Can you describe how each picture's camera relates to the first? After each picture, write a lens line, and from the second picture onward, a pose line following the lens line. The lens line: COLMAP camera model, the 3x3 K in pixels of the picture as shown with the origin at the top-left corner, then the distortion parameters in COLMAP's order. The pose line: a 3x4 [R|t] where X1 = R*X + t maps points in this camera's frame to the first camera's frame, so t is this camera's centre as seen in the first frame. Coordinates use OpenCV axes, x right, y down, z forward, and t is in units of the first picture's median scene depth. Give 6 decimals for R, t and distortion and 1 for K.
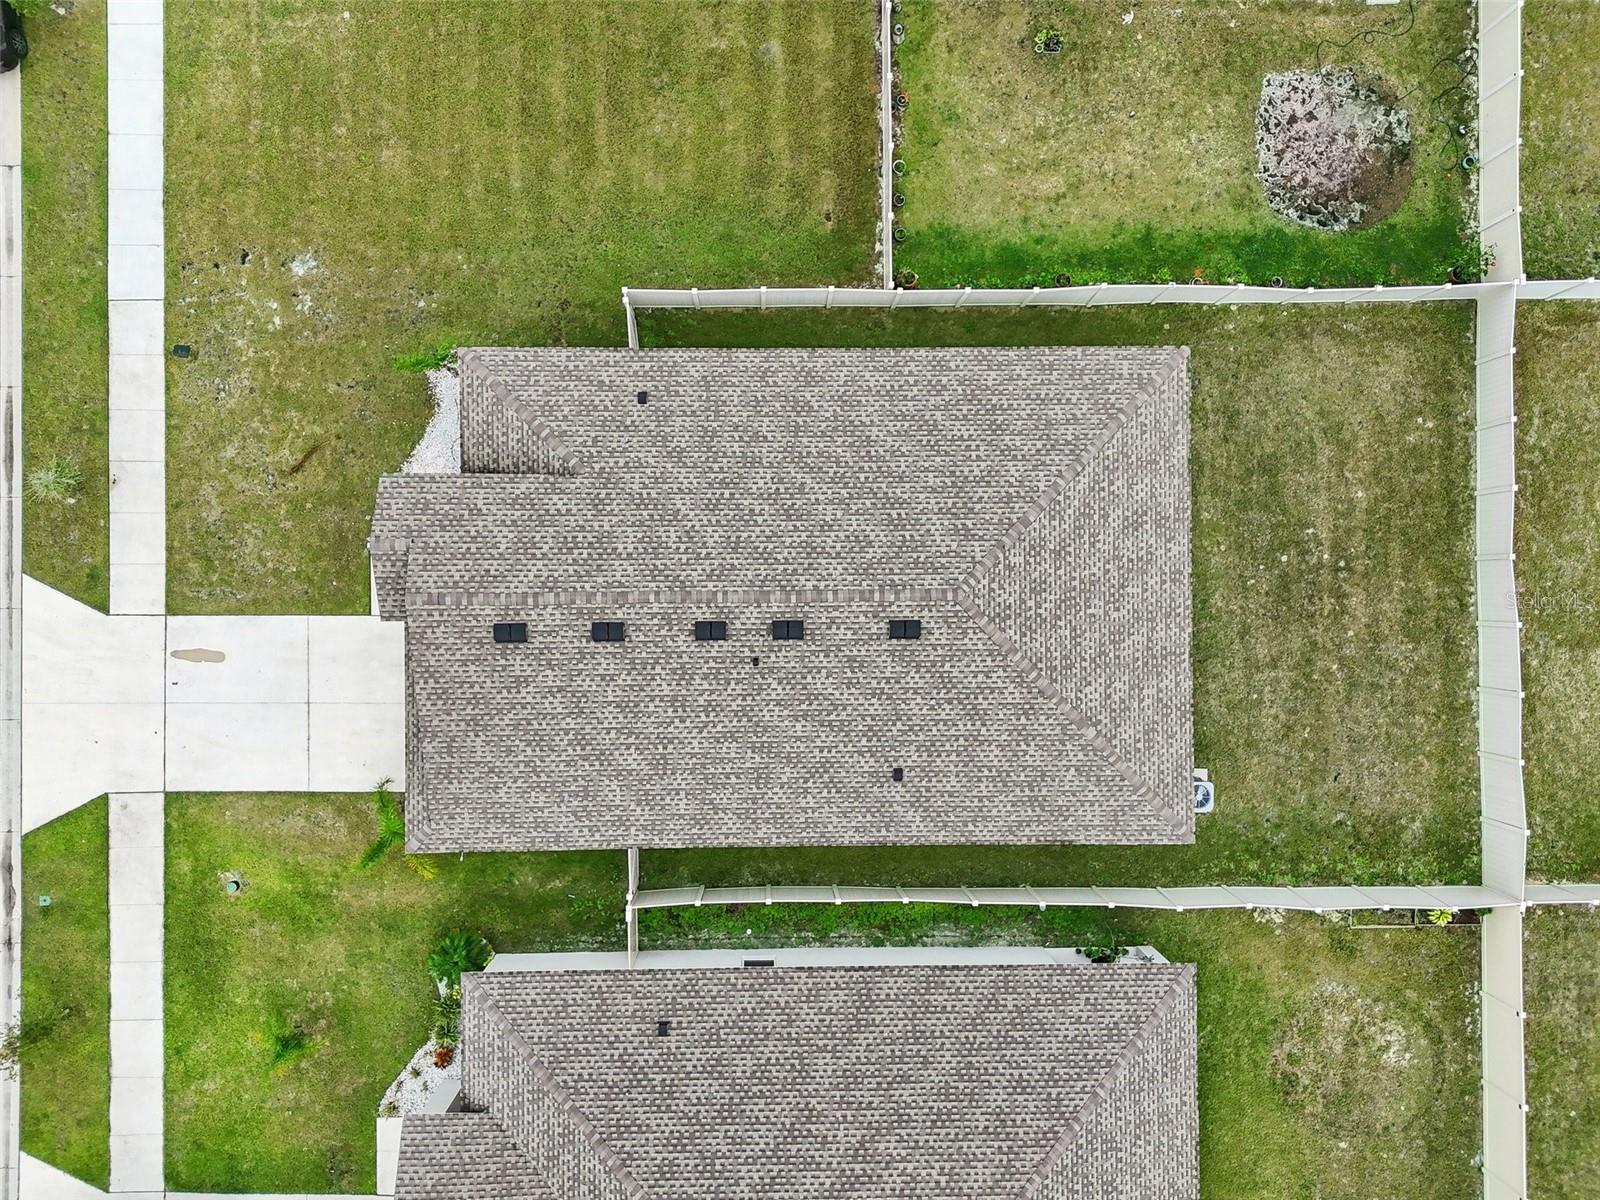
lens RADIAL K [[1197.5, 0, 800.0], [0, 1197.5, 600.0], [0, 0, 1]] dist [0.090067, -0.101253]
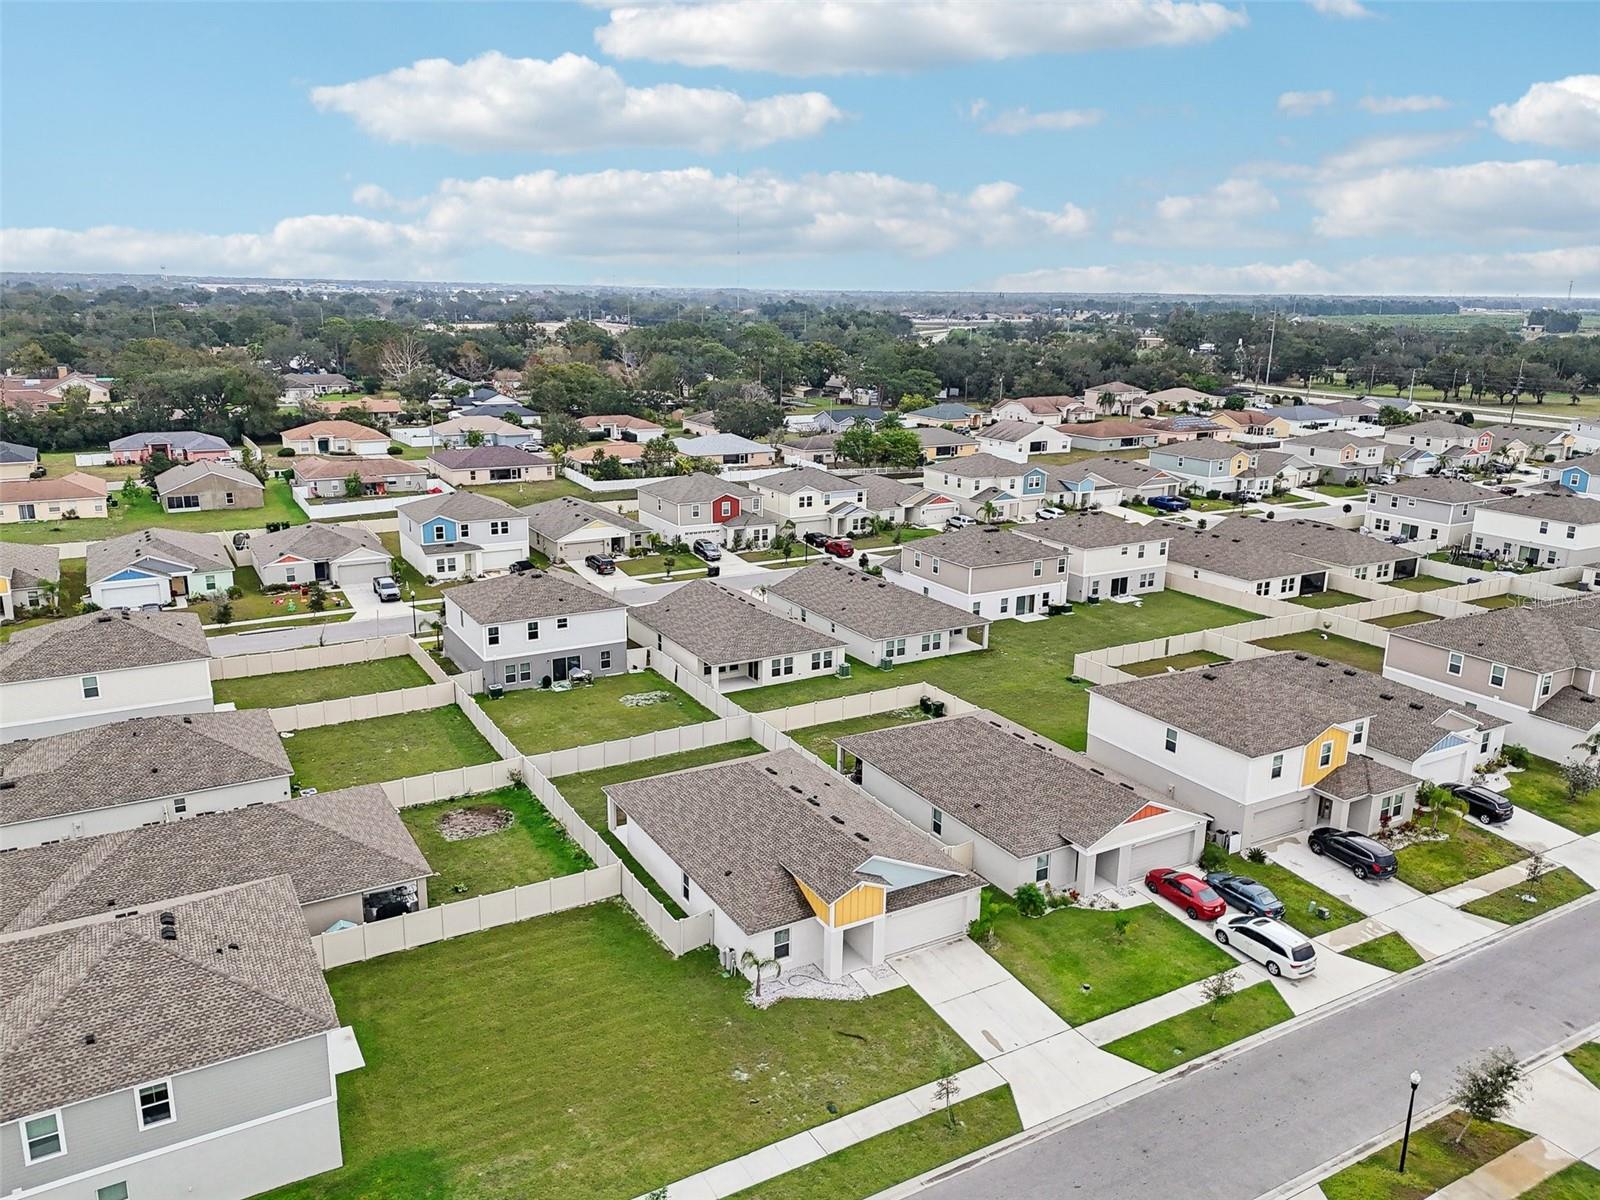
lens RADIAL K [[1182.1, 0, 801.2], [0, 1182.1, 595.6], [0, 0, 1]] dist [0.095090, -0.106741]
pose [[-0.492073, -0.251880, 0.833319, -1.538090], [0.869875, -0.104472, 0.482082, -0.867562], [-0.034368, 0.962103, 0.270512, 0.036371]]
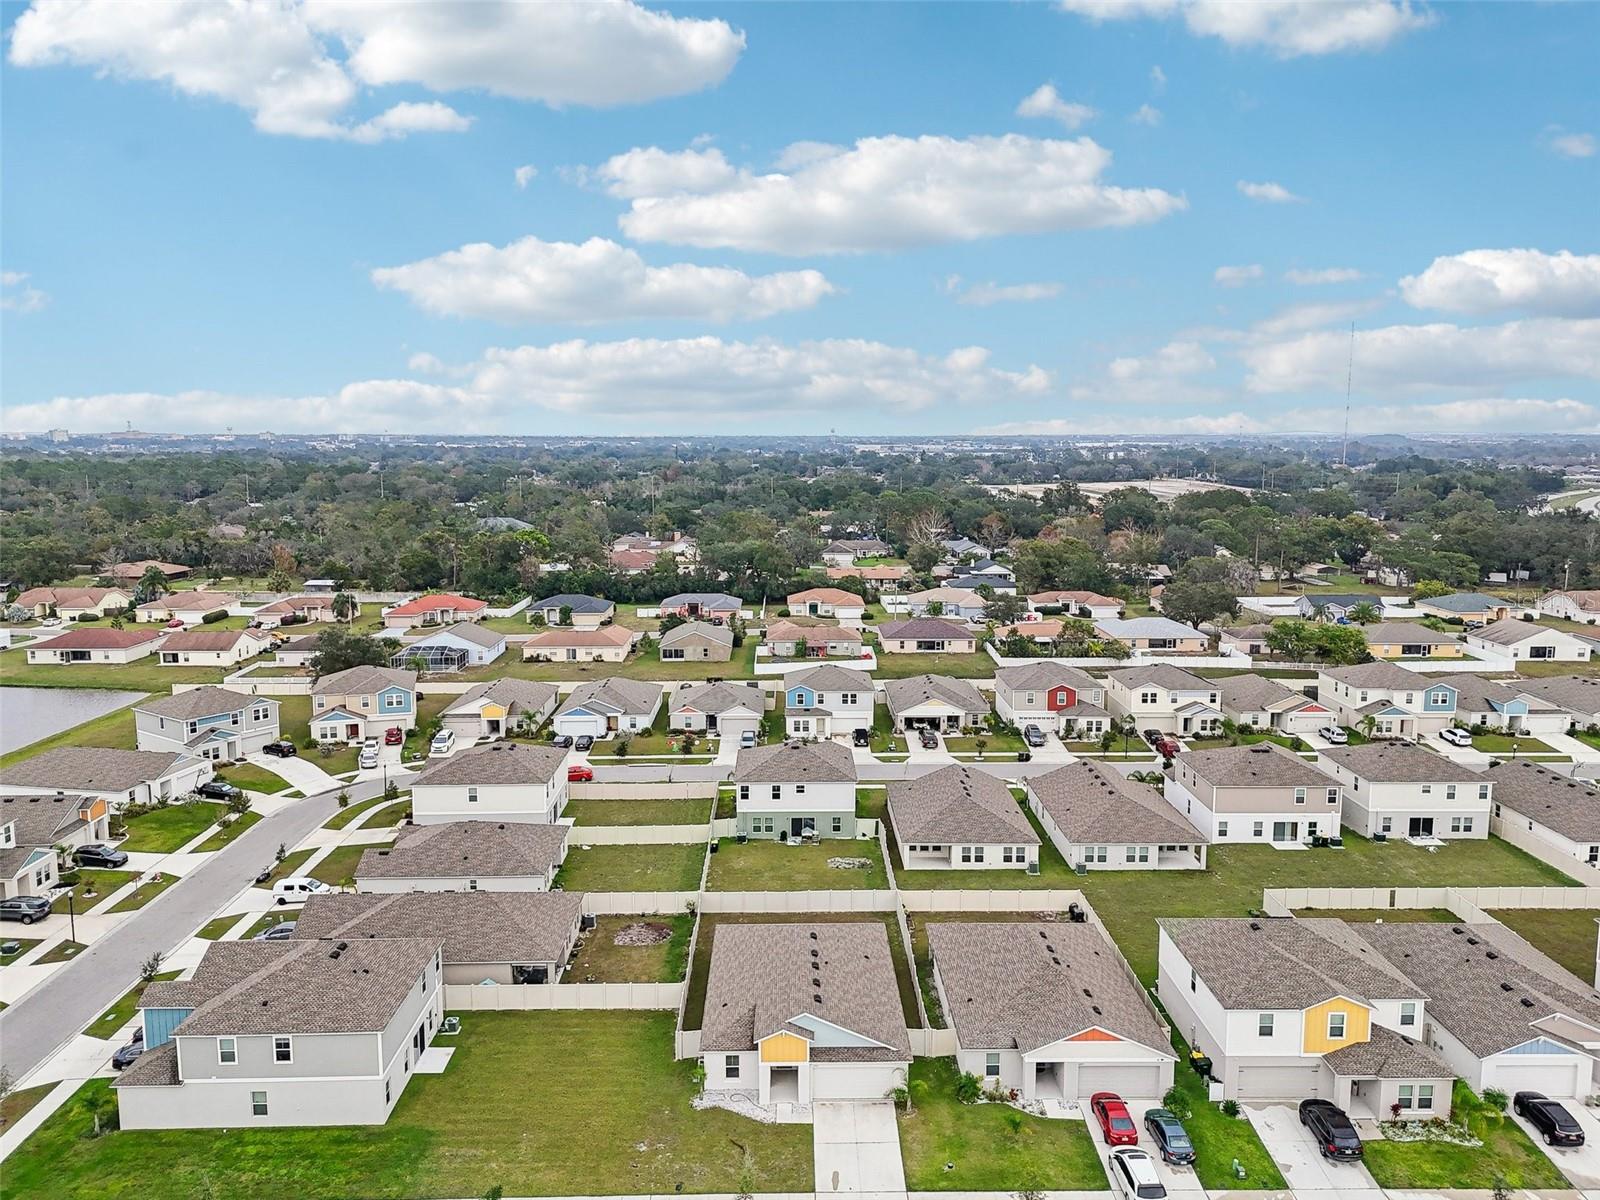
lens RADIAL K [[1197.5, 0, 800.0], [0, 1197.5, 600.0], [0, 0, 1]] dist [0.090067, -0.101253]
pose [[-0.007379, -0.165421, 0.986195, -2.295892], [0.999953, 0.005052, 0.008330, -0.032687], [-0.006360, 0.986210, 0.165376, -0.245714]]
